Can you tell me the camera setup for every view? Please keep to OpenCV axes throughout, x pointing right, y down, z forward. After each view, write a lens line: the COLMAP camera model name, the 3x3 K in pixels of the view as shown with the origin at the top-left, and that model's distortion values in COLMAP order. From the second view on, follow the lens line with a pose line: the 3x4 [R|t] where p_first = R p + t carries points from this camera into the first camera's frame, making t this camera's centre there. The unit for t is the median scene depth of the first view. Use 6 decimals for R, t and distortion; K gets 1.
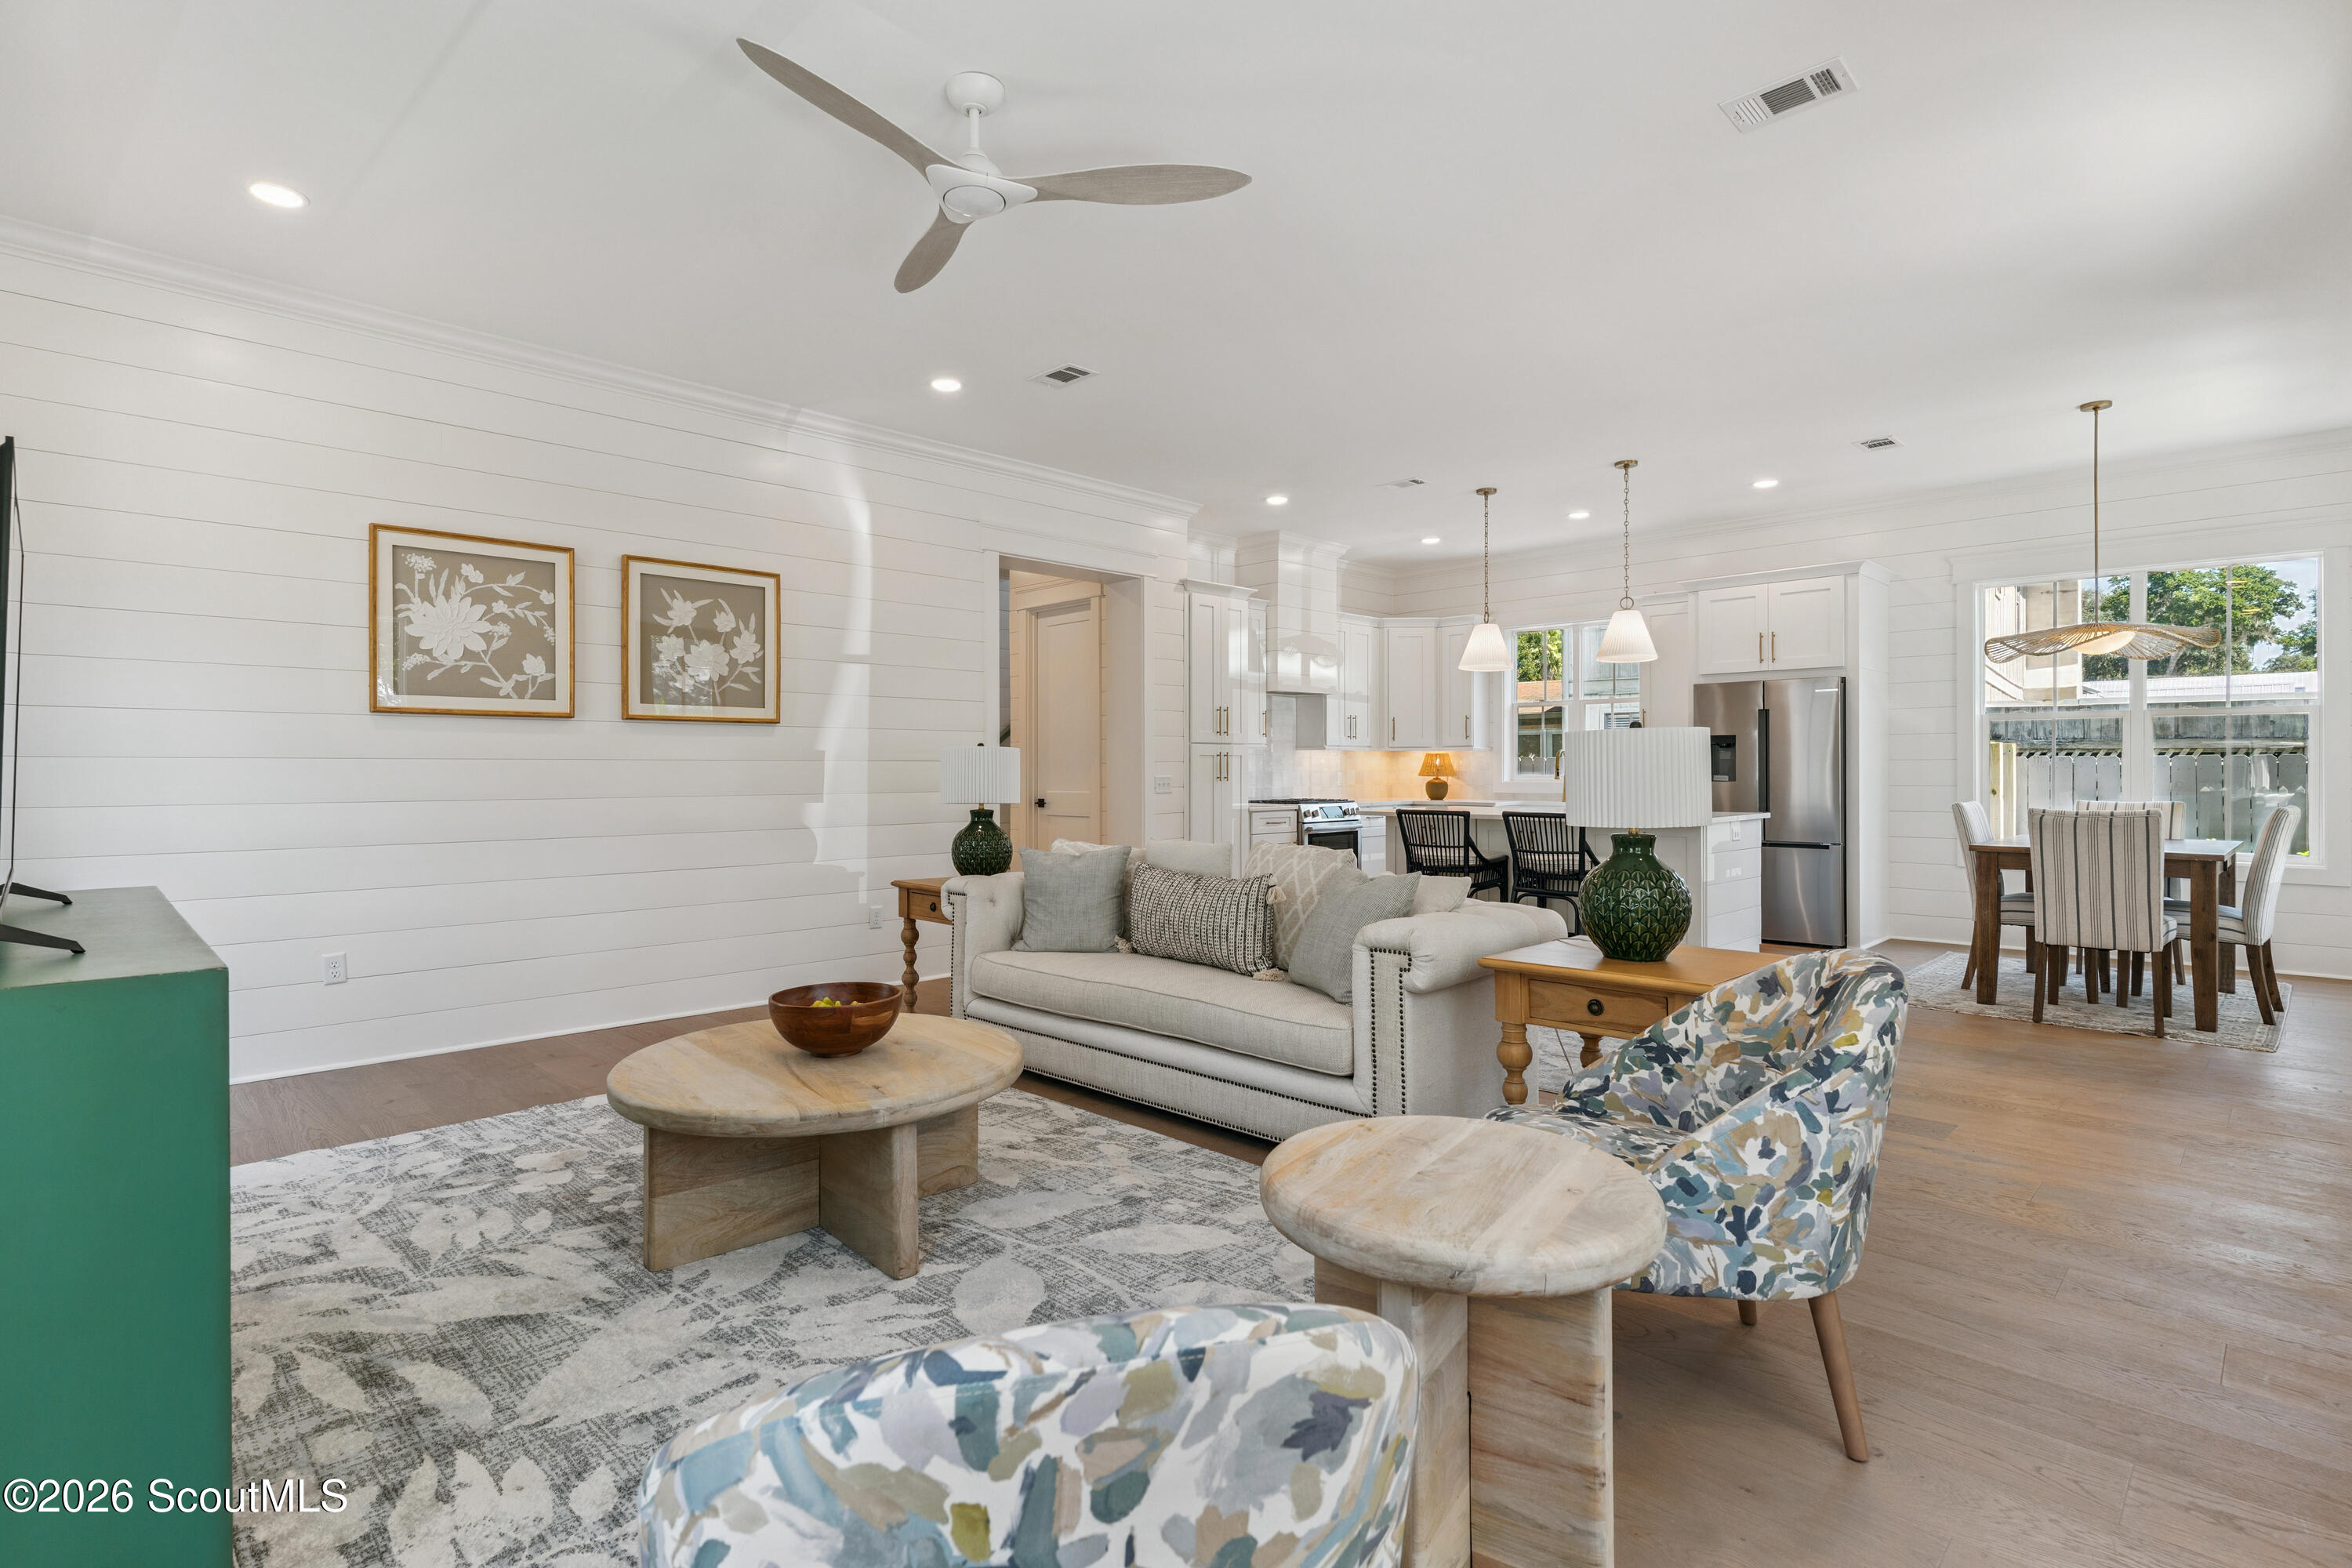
lens RADIAL K [[1100.8, 0, 1177.3], [0, 1100.8, 775.9], [0, 0, 1]] dist [-0.000932, 0.000181]
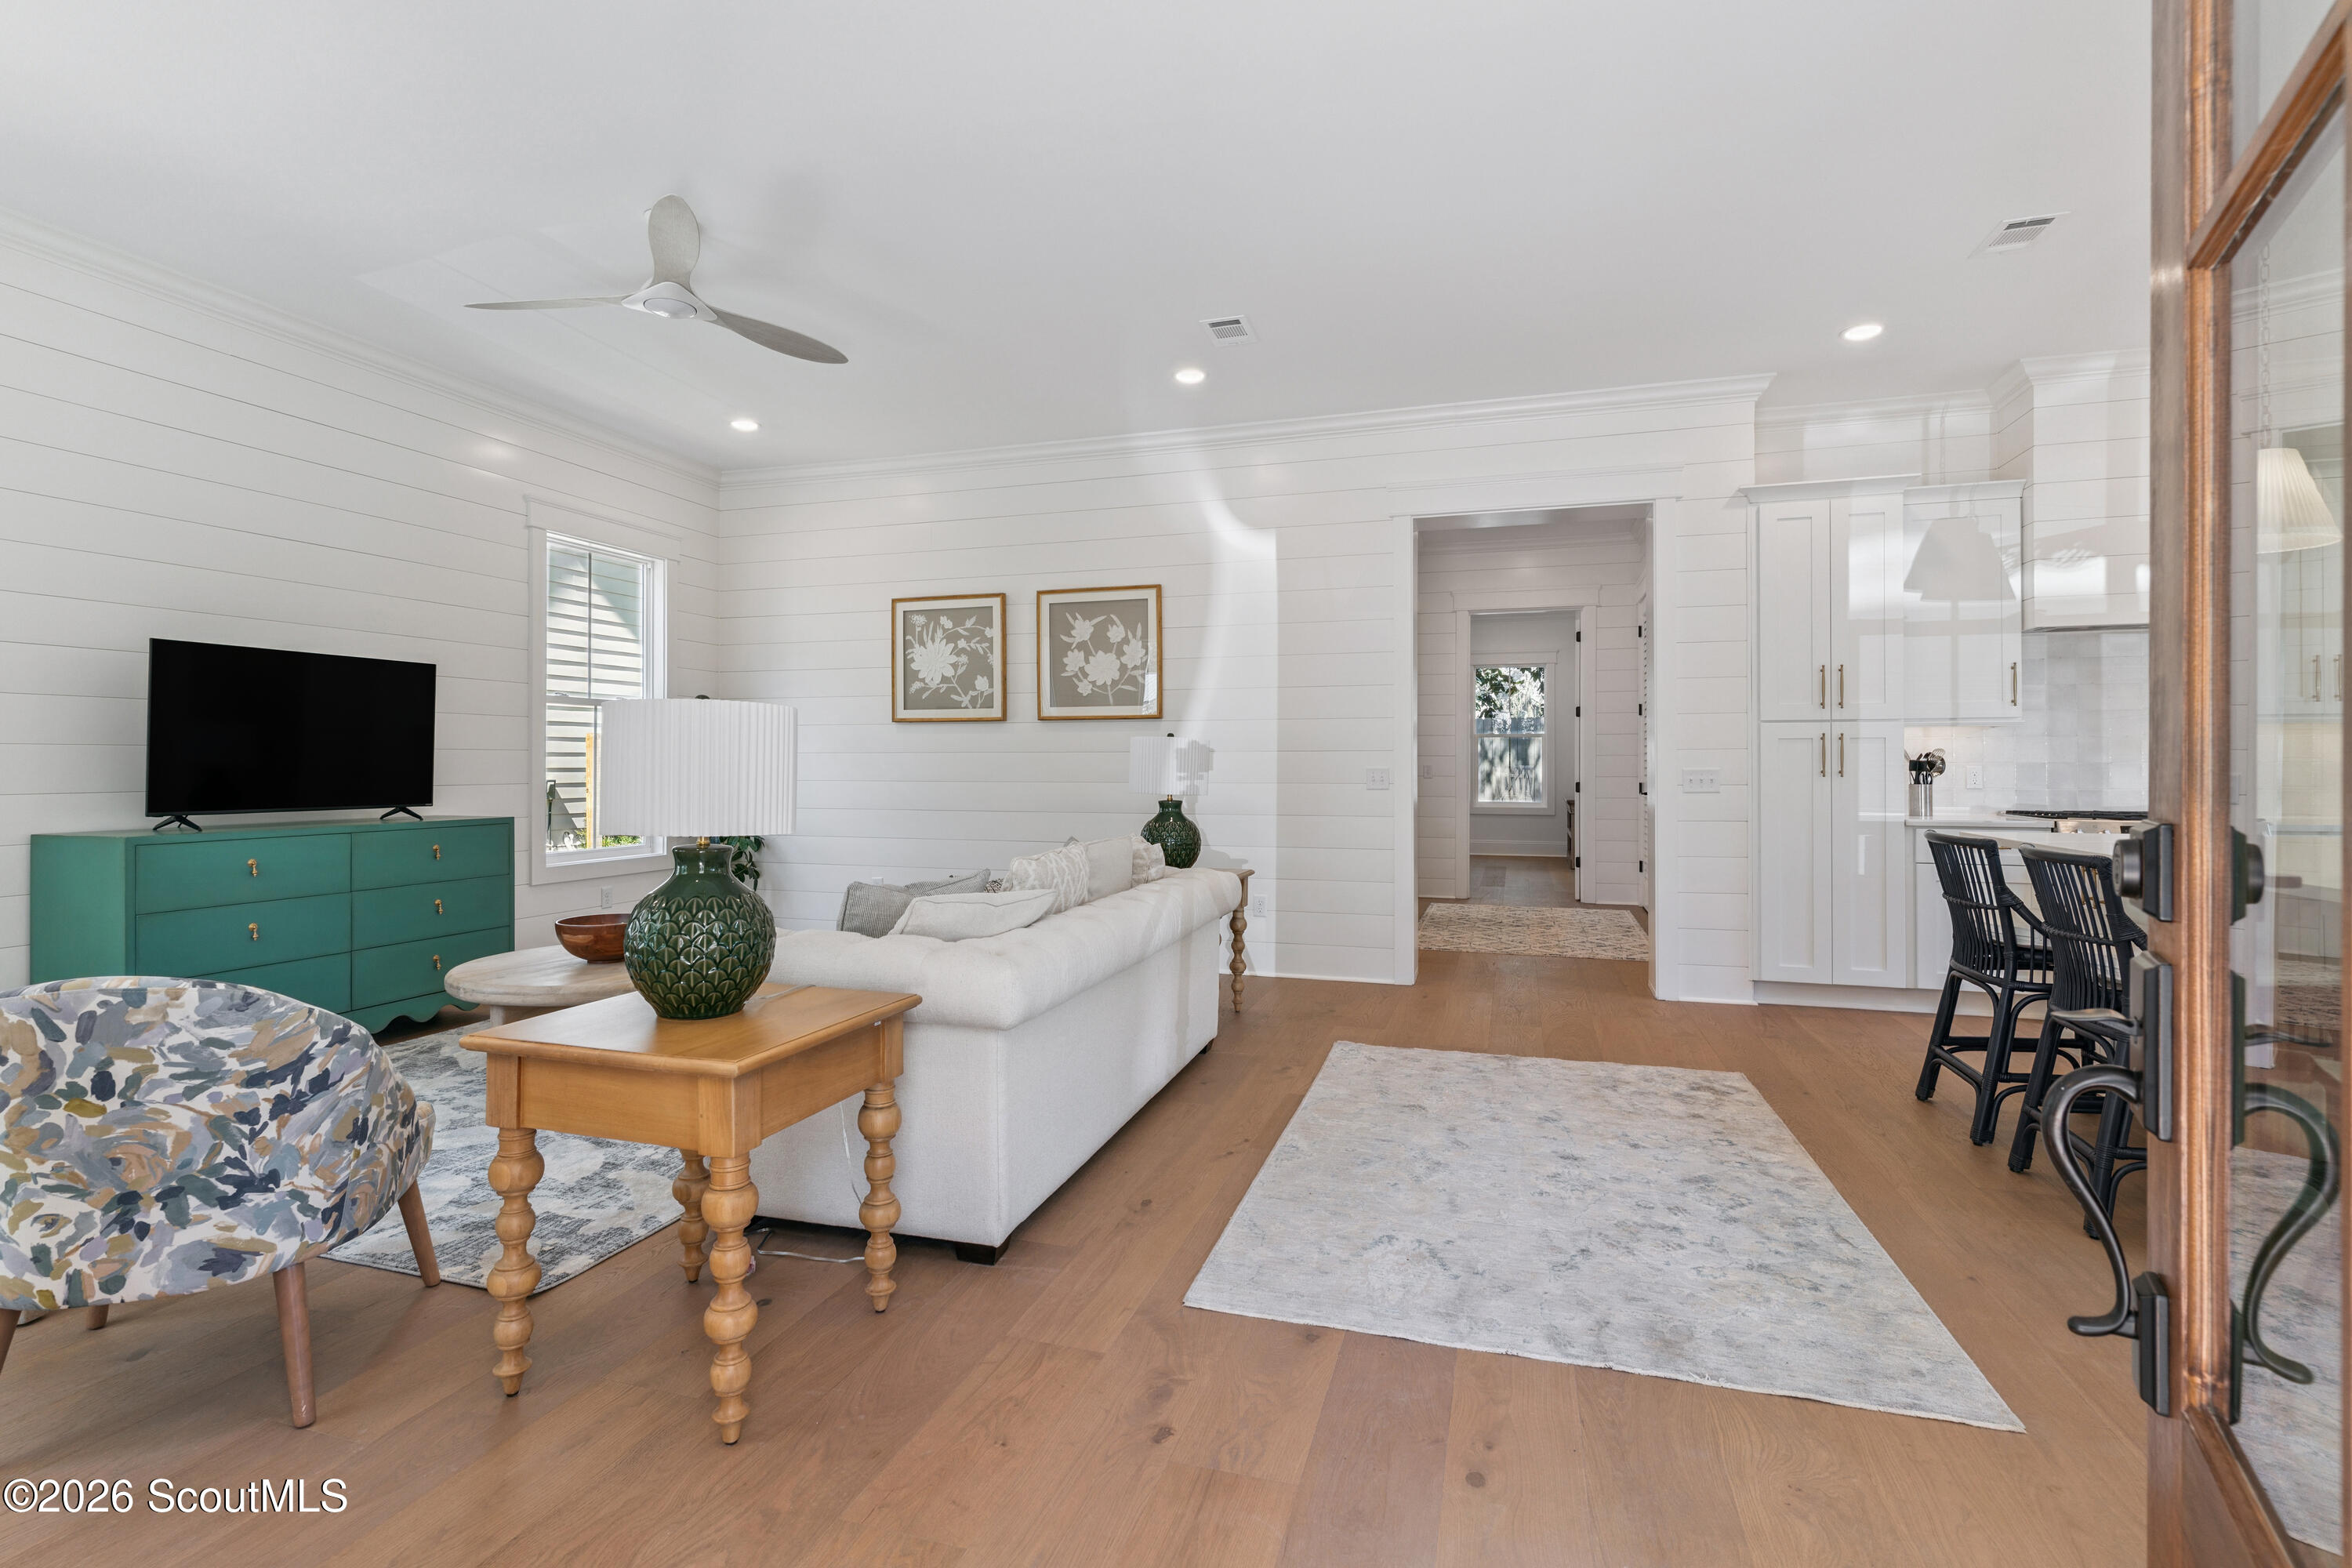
lens RADIAL K [[1141.1, 0, 1172.6], [0, 1141.1, 764.7], [0, 0, 1]] dist [-0.000936, -0.000052]
pose [[0.468329, 0.002037, -0.883552, 0.528585], [-0.004807, 0.999988, -0.000243, -0.000498], [0.883541, 0.004361, 0.468333, 0.374189]]
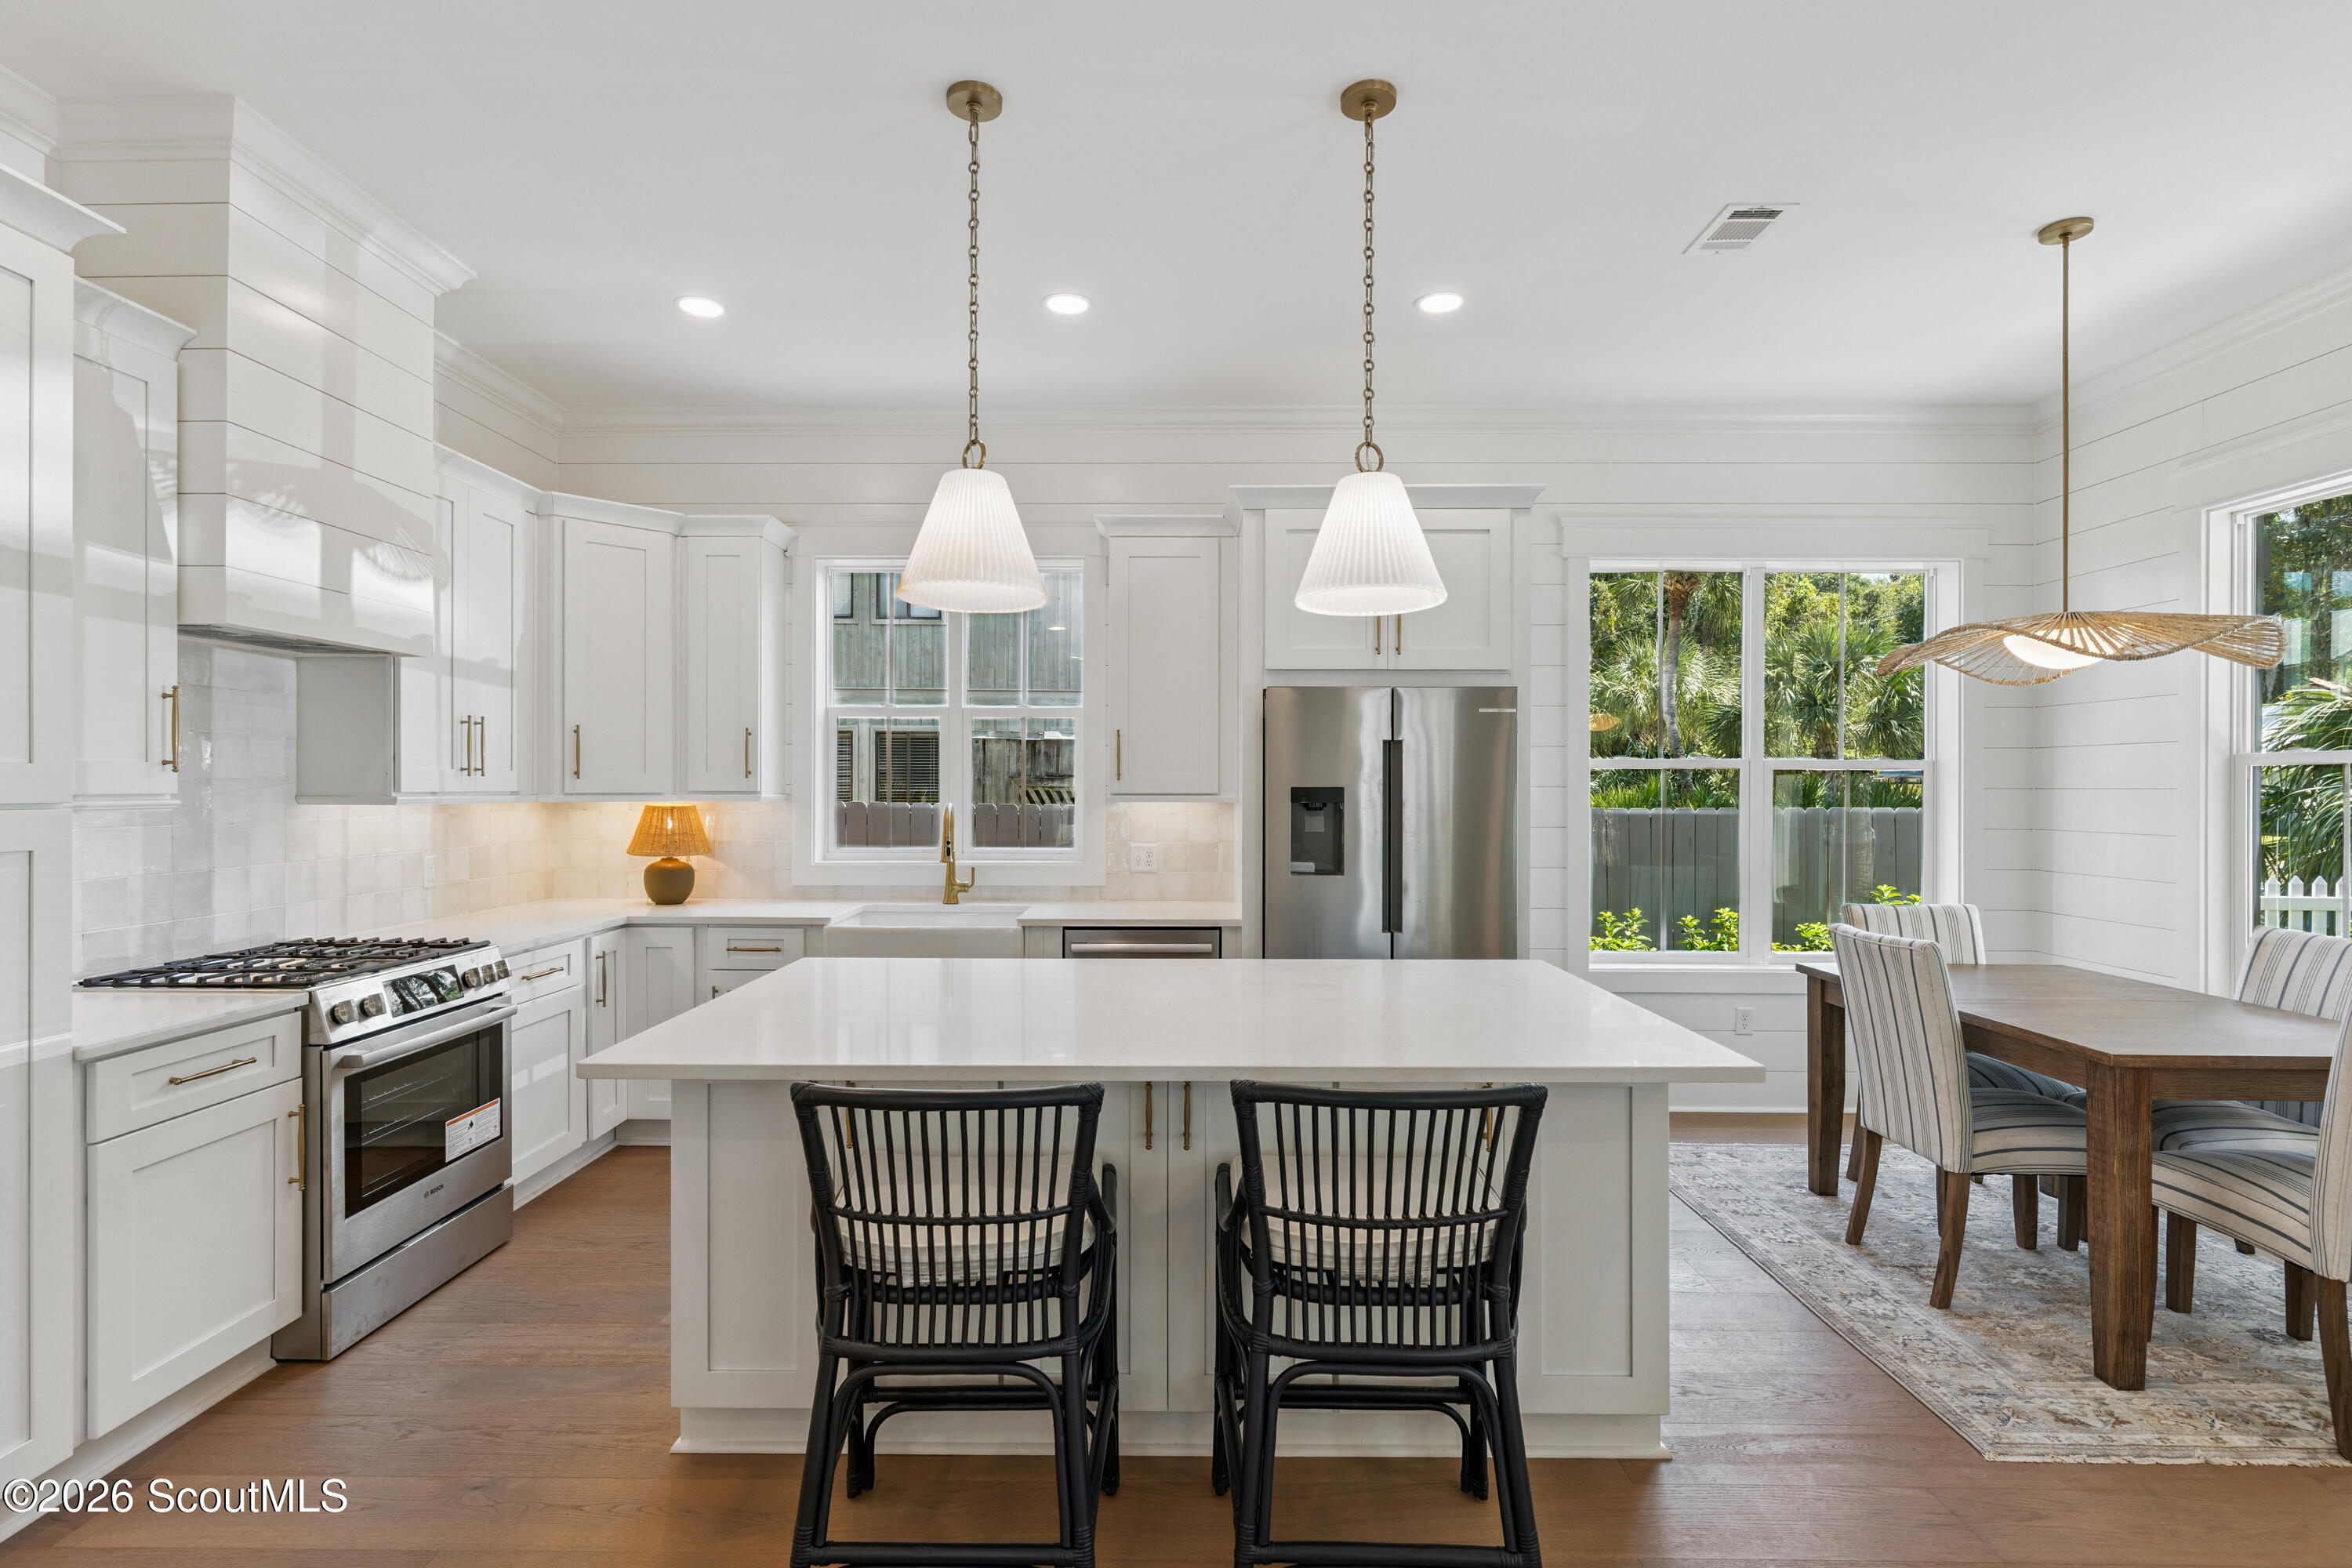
lens RADIAL K [[1141.1, 0, 1162.4], [0, 1141.1, 791.5], [0, 0, 1]] dist [-0.000936, -0.000052]
pose [[0.725399, 0.002664, 0.688324, 0.077859], [-0.000512, 0.999994, -0.003330, -0.037165], [-0.688329, 0.002064, 0.725396, 0.737958]]
